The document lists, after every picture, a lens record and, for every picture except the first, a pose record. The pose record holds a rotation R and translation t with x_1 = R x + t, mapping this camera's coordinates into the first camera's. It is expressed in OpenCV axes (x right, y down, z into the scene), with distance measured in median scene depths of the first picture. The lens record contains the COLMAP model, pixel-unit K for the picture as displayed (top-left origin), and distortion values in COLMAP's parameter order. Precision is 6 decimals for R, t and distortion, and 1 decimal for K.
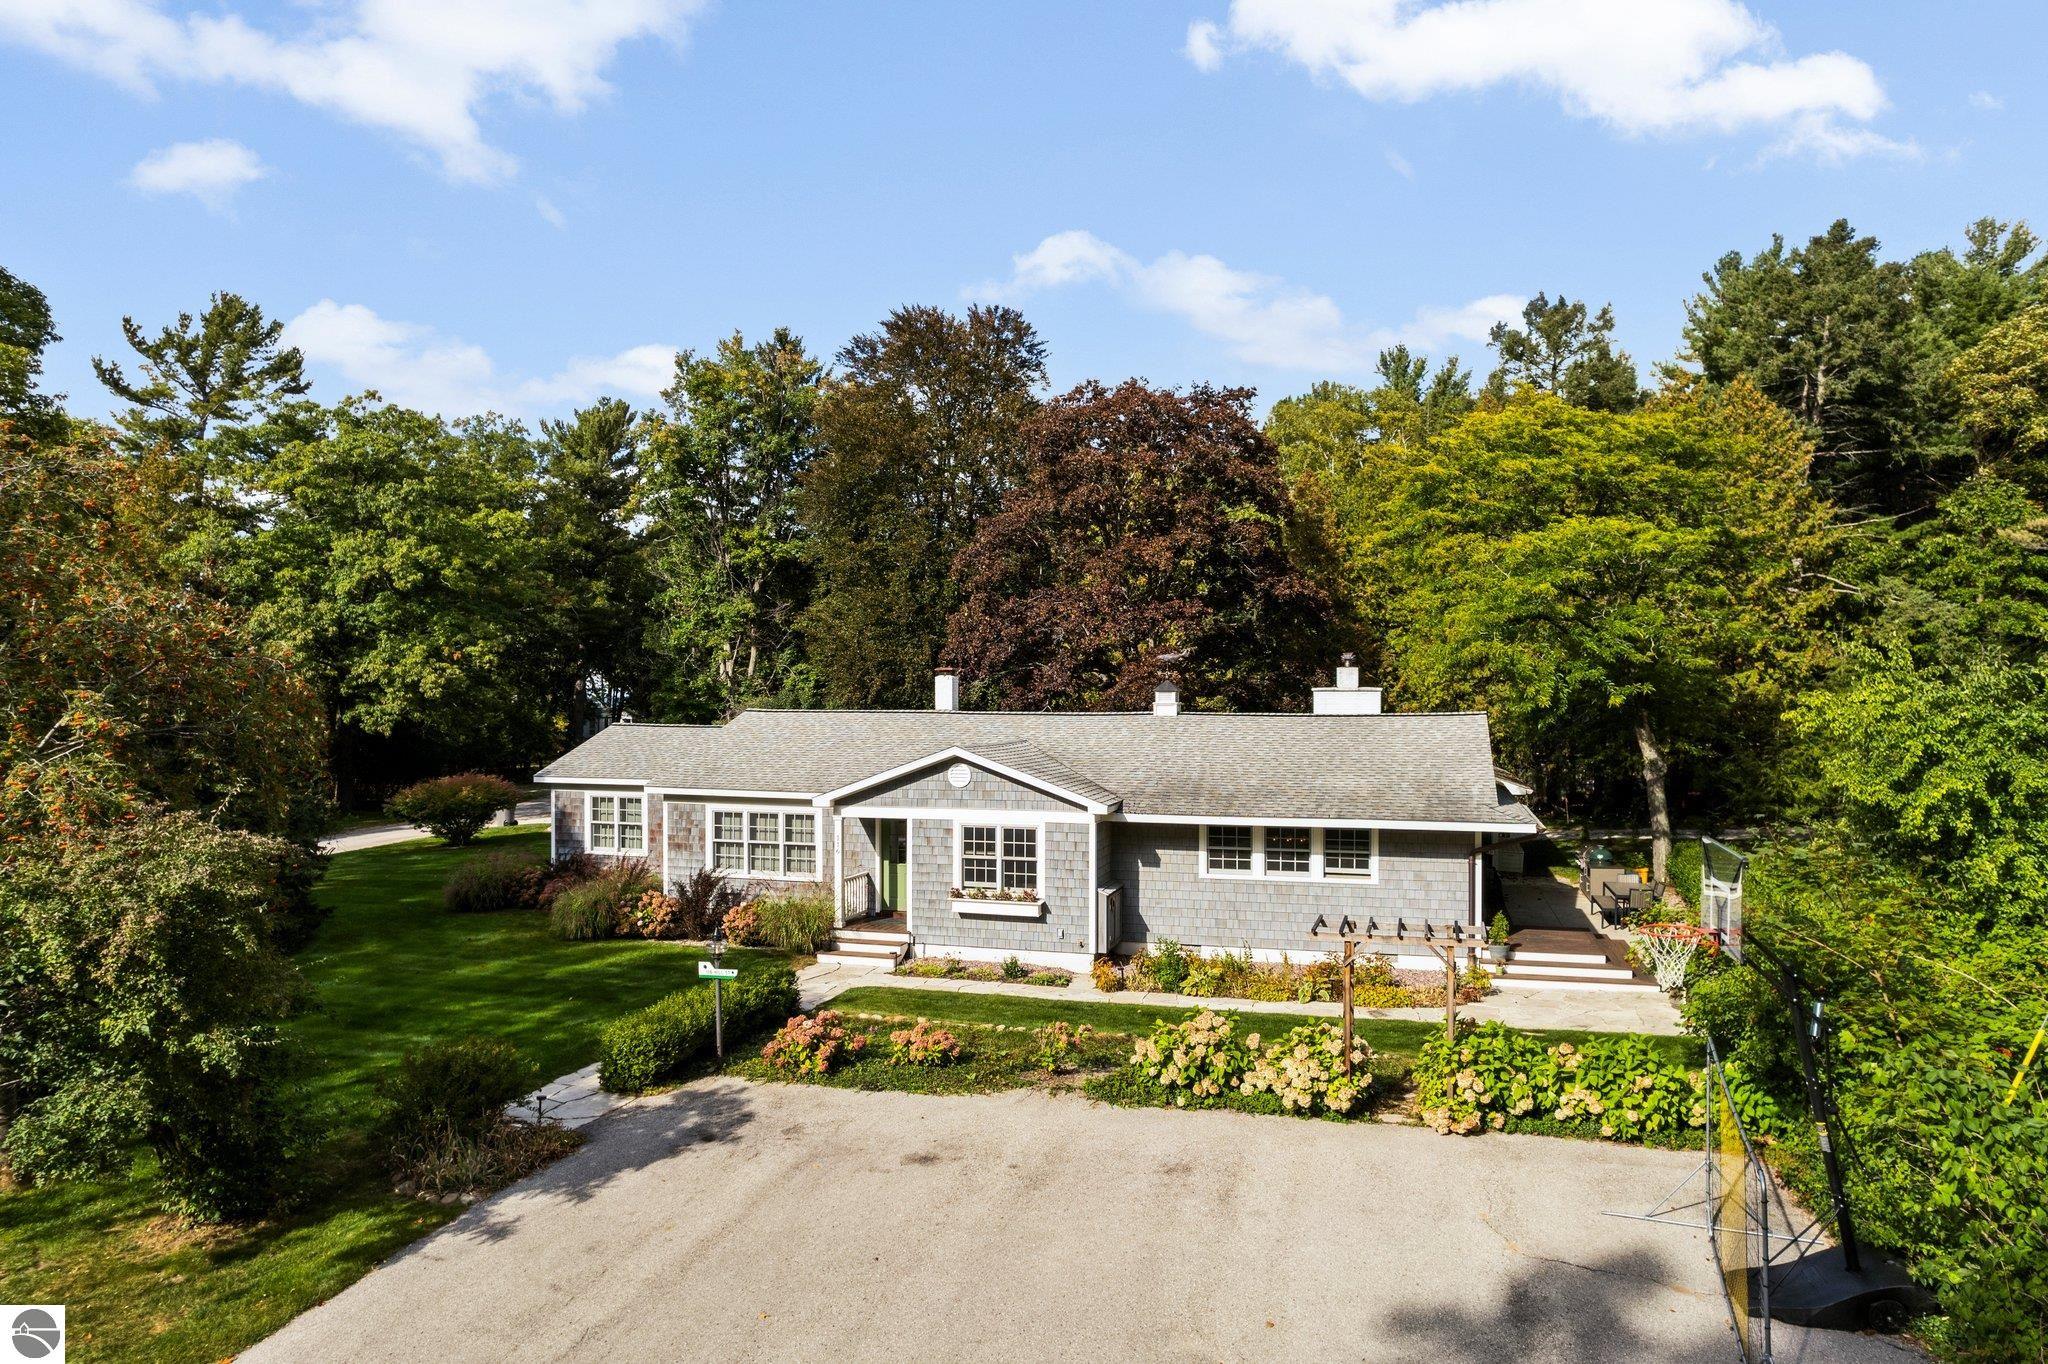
lens RADIAL K [[1330.1, 0, 1015.5], [0, 1330.1, 709.2], [0, 0, 1]] dist [-0.059176, 0.039529]
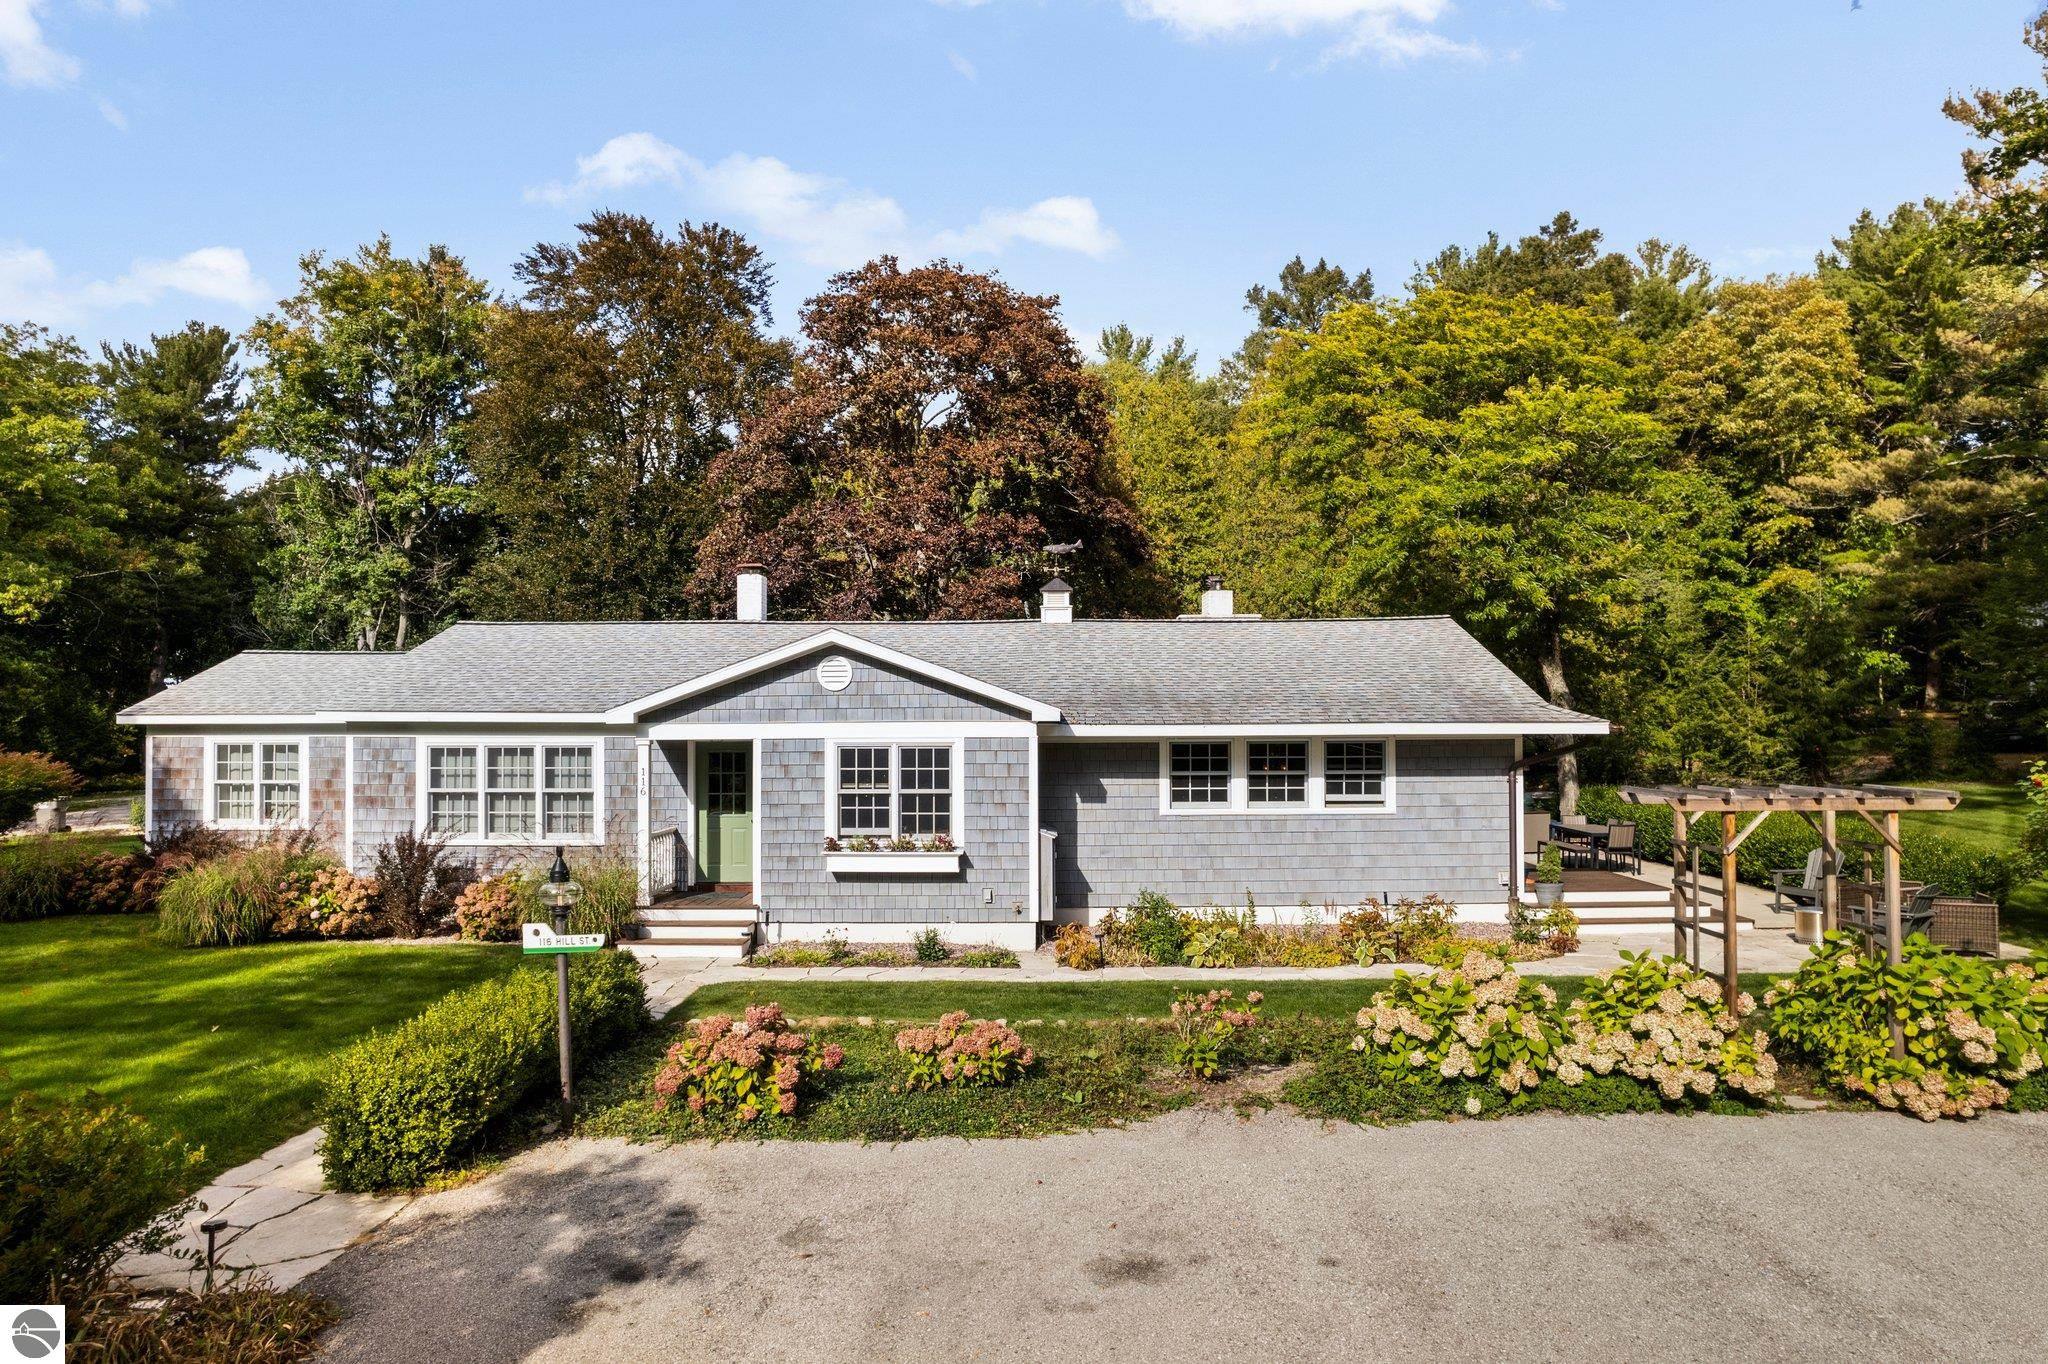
lens RADIAL K [[1319.0, 0, 1025.3], [0, 1319.0, 706.5], [0, 0, 1]] dist [-0.075482, 0.067529]
pose [[0.959943, -0.000028, 0.280196, -0.135691], [0.007769, 0.999618, -0.026516, 0.084098], [-0.280089, 0.027631, 0.959576, 0.311847]]
